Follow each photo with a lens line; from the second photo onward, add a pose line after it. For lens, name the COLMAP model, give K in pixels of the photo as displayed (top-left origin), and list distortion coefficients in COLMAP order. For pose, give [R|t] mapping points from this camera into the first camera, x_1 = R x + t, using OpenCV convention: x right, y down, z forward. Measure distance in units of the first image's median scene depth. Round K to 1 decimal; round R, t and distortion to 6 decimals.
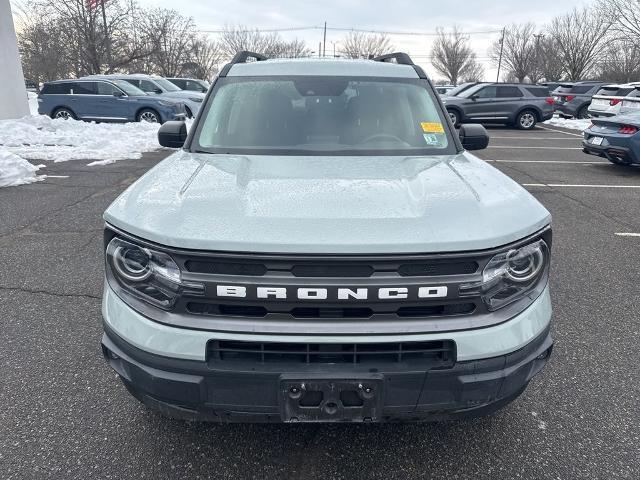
lens RADIAL K [[465.0, 0, 333.8], [0, 465.0, 249.8], [0, 0, 1]] dist [-0.002219, -0.005506]
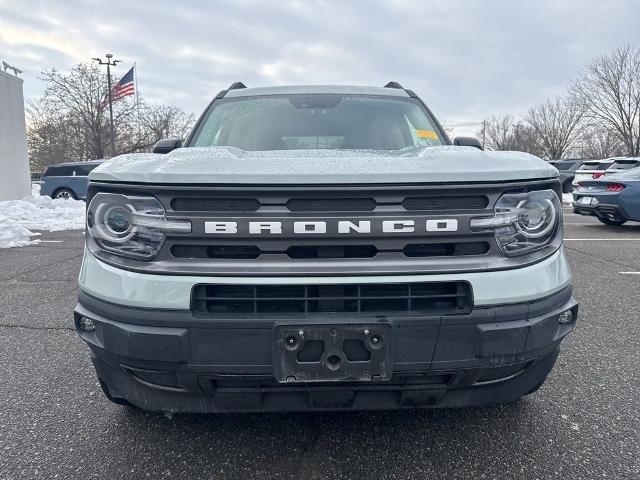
lens RADIAL K [[465.0, 0, 333.8], [0, 465.0, 249.8], [0, 0, 1]] dist [-0.002219, -0.005506]
pose [[0.999651, -0.024218, 0.010528, -0.008325], [0.025850, 0.978895, -0.202723, 0.265746], [-0.005396, 0.202924, 0.979180, 0.096614]]
